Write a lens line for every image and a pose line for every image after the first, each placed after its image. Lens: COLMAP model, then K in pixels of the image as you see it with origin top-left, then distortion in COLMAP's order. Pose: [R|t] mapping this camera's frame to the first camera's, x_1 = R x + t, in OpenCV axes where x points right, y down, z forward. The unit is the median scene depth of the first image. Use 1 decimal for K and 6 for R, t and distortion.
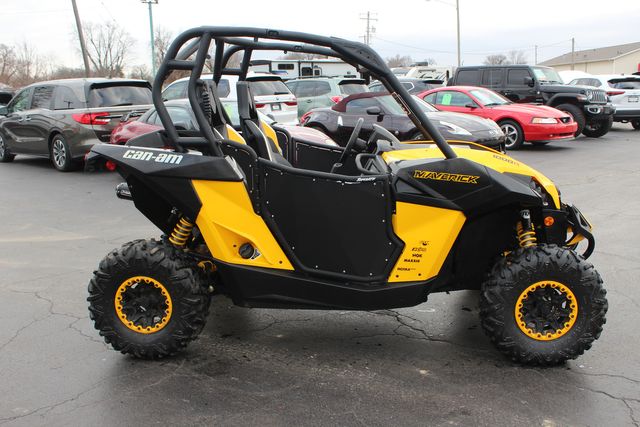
lens RADIAL K [[653.9, 0, 320.0], [0, 653.9, 213.5], [0, 0, 1]] dist [-0.145109, 0.176138]
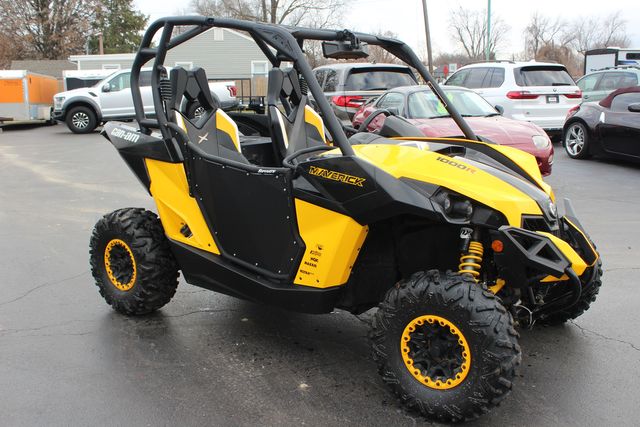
lens RADIAL K [[653.9, 0, 320.0], [0, 653.9, 213.5], [0, 0, 1]] dist [-0.145109, 0.176138]
pose [[0.846226, 0.123414, -0.518335, 0.610950], [-0.113515, 0.992230, 0.050924, -0.046200], [0.520592, 0.015745, 0.853660, 0.217742]]
